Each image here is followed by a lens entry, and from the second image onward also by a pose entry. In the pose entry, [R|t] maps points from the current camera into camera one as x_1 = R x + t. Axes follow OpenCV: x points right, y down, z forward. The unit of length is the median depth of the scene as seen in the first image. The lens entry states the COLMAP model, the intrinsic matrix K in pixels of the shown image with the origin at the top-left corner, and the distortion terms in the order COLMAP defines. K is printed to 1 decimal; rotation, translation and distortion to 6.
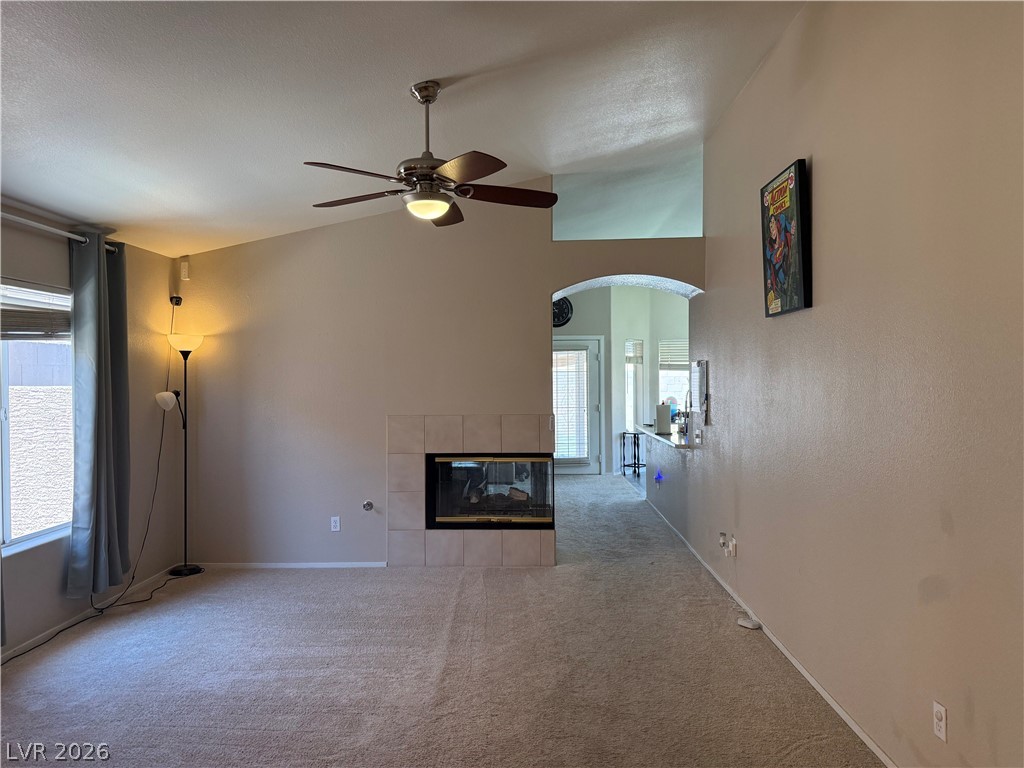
lens RADIAL K [[718.1, 0, 512.0], [0, 718.1, 384.0], [0, 0, 1]] dist [0.087564, -0.141083]
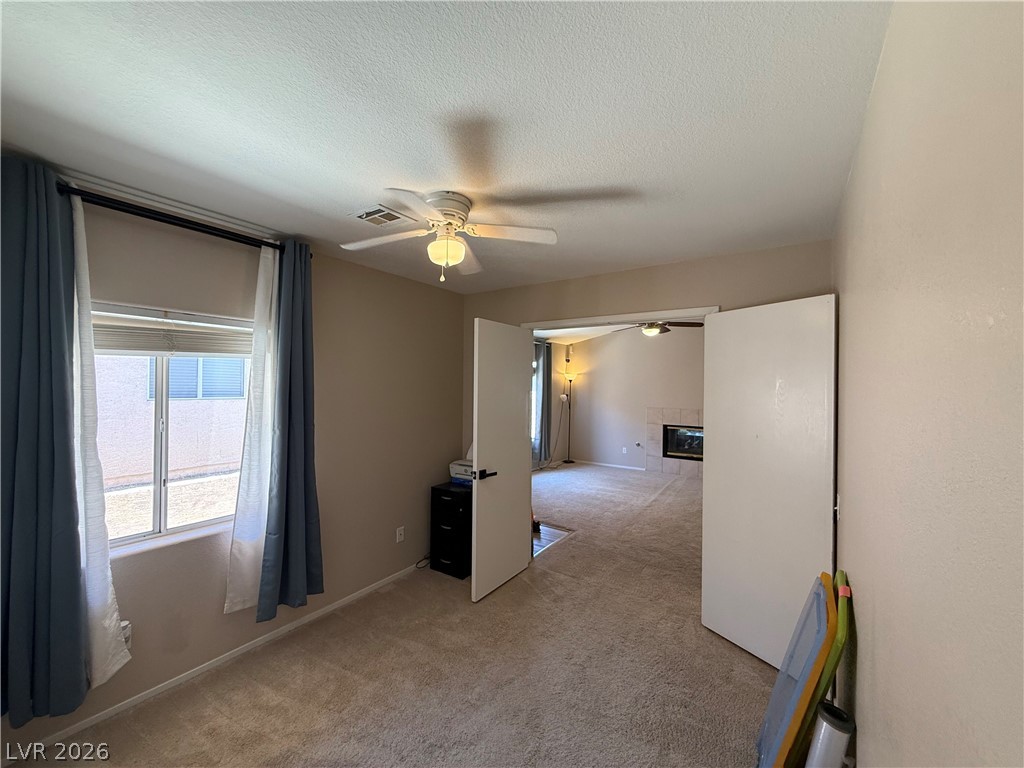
lens RADIAL K [[408.9, 0, 508.6], [0, 408.9, 385.3], [0, 0, 1]] dist [0.000177, -0.000182]
pose [[0.837441, 0.016665, -0.546274, 0.216726], [-0.025458, 0.999639, -0.008532, -0.007231], [0.545935, 0.021052, 0.837563, -0.456740]]
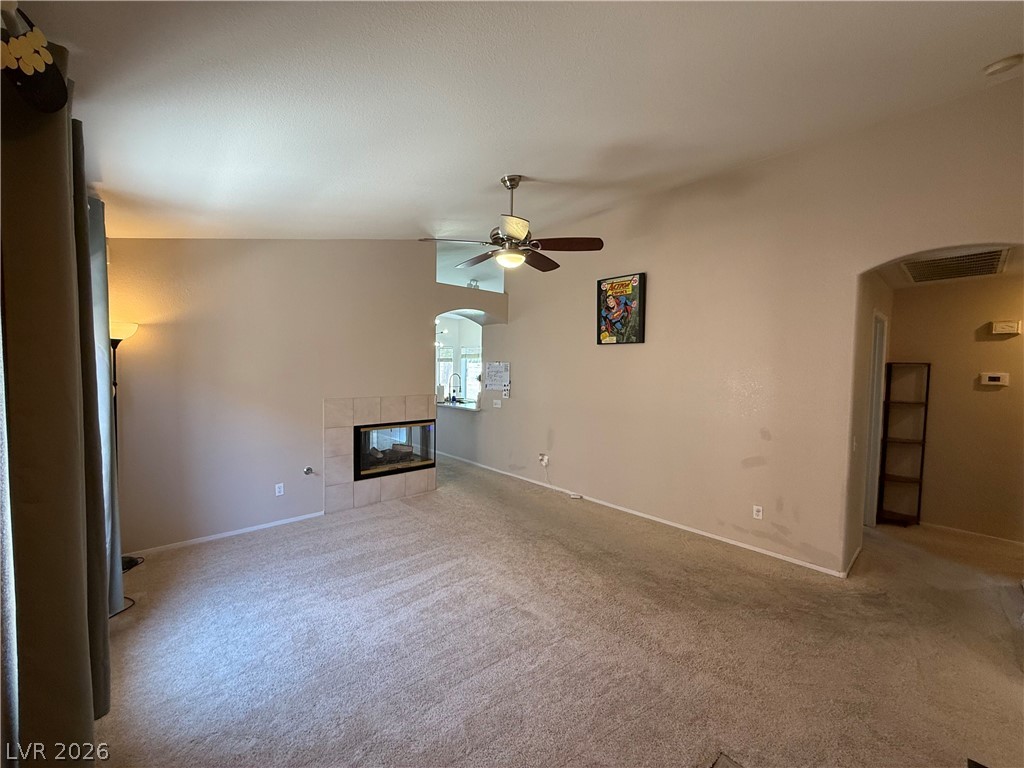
lens RADIAL K [[408.9, 0, 508.6], [0, 408.9, 385.3], [0, 0, 1]] dist [0.000177, -0.000182]
pose [[0.719459, -0.015261, 0.694367, -0.528258], [-0.013334, 0.999271, 0.035779, -0.013352], [-0.694406, -0.035000, 0.718731, 0.295523]]
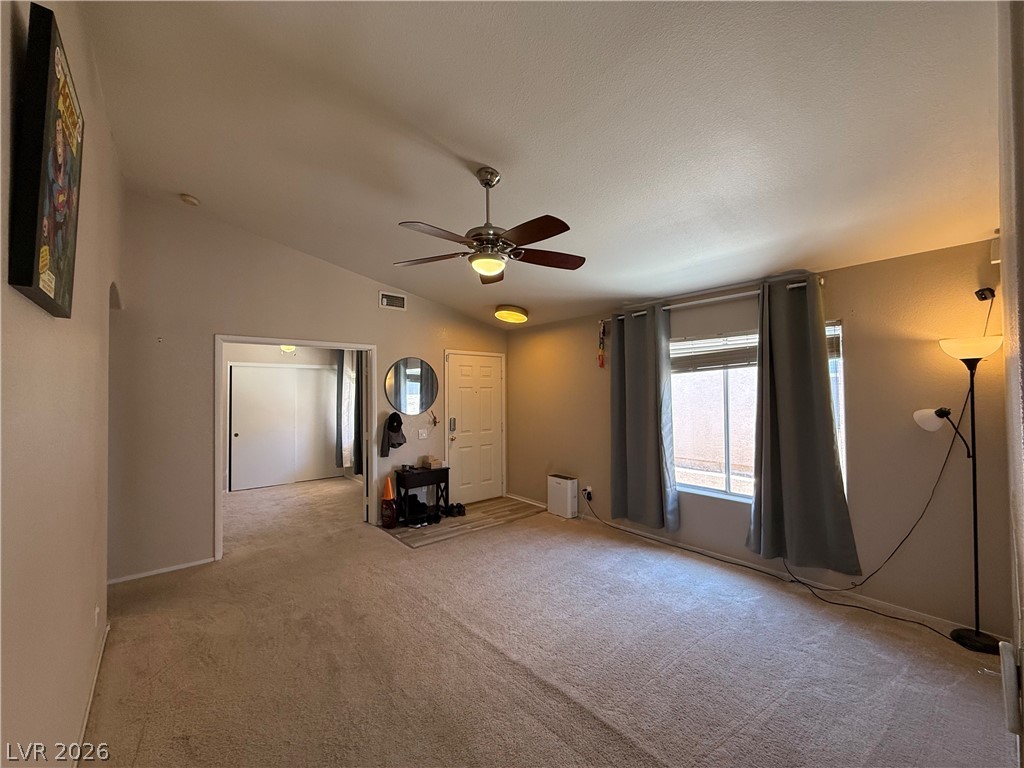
lens RADIAL K [[408.9, 0, 508.6], [0, 408.9, 385.3], [0, 0, 1]] dist [0.000177, -0.000182]
pose [[-0.746781, 0.006429, -0.665039, 0.253878], [0.008707, 0.999962, -0.000111, -0.025868], [0.665013, -0.005873, -0.746809, 1.173880]]
